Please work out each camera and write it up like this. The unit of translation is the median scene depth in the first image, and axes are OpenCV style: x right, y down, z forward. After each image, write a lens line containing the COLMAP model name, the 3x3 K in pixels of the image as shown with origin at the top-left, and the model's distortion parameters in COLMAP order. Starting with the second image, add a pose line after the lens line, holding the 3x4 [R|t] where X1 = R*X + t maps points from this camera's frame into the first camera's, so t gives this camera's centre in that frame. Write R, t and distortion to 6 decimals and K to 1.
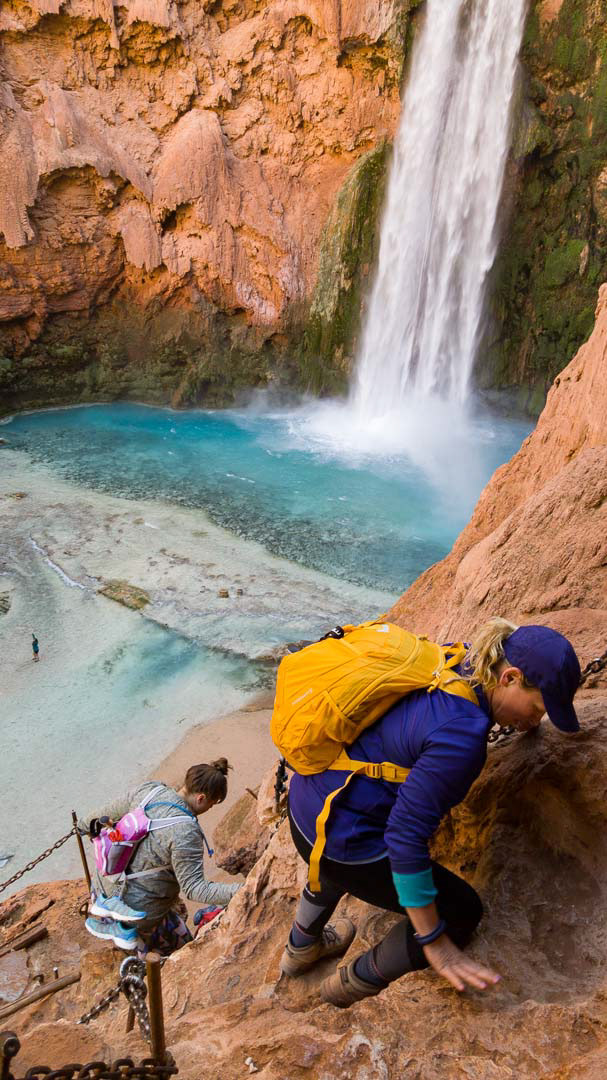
lens RADIAL K [[800.5, 0, 274.8], [0, 800.5, 532.4], [0, 0, 1]] dist [0.023819, -0.035897]
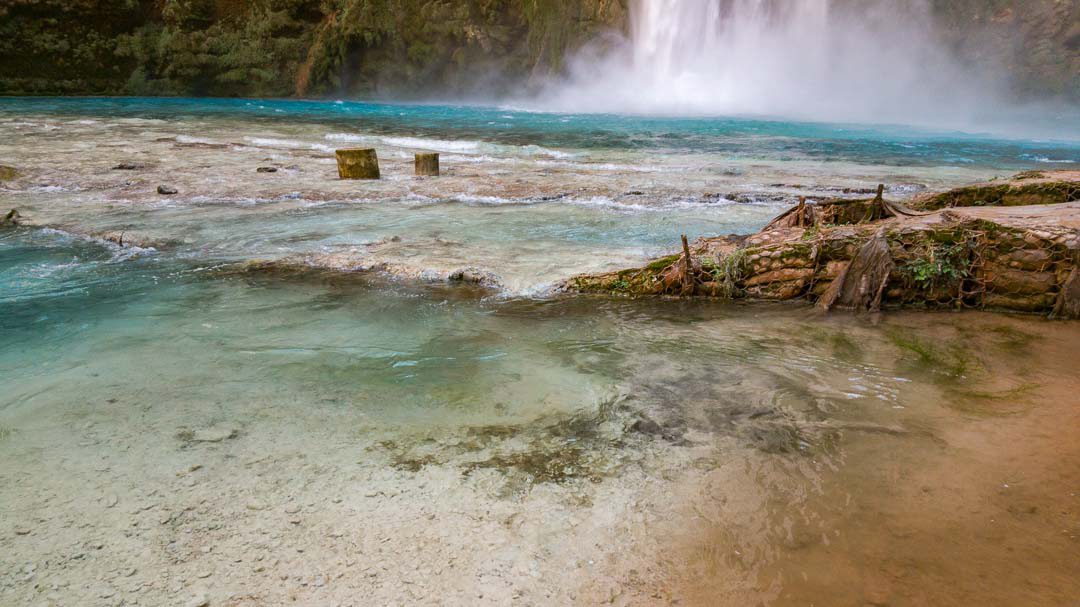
lens RADIAL K [[800.5, 0, 531.2], [0, 800.5, 312.5], [0, 0, 1]] dist [0.023819, -0.035897]
pose [[0.995252, -0.029469, 0.092767, -0.024371], [0.046656, 0.980878, -0.188949, 0.112737], [-0.085425, 0.192380, 0.977595, 0.524109]]
